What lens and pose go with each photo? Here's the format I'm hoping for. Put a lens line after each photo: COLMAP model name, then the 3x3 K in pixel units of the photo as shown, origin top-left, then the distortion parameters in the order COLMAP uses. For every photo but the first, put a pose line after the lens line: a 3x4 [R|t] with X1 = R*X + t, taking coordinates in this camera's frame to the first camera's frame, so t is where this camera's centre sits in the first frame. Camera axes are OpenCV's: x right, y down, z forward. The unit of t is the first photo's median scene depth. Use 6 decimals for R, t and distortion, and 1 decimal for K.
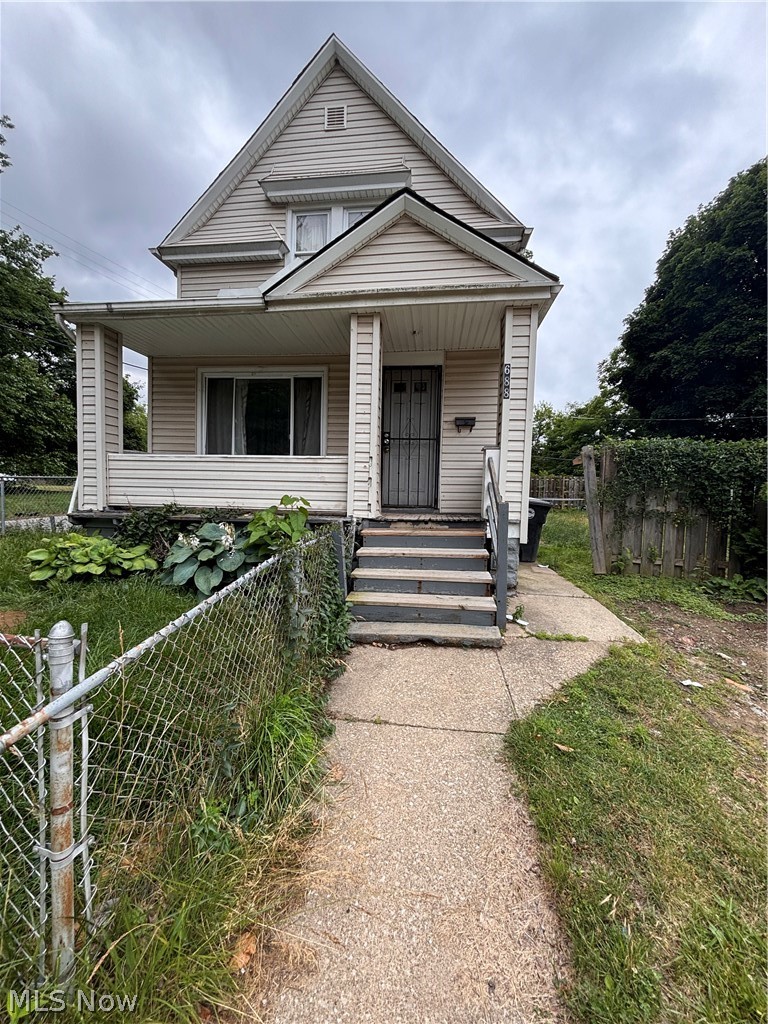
lens RADIAL K [[413.3, 0, 384.0], [0, 413.3, 512.0], [0, 0, 1]] dist [0.000644, -0.000017]
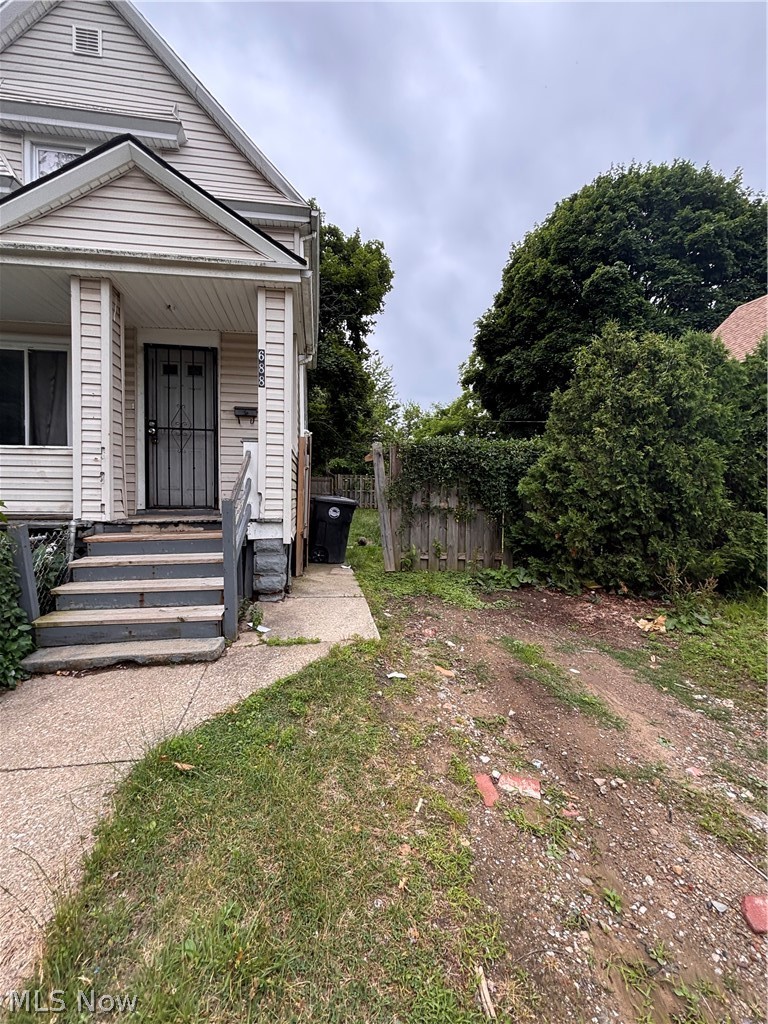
lens RADIAL K [[449.9, 0, 384.0], [0, 449.9, 512.0], [0, 0, 1]] dist [-0.002186, -0.000721]
pose [[0.960171, -0.020890, 0.278632, 0.257093], [0.022049, 0.999756, -0.001027, 0.009615], [-0.278542, 0.007130, 0.960398, -0.032988]]
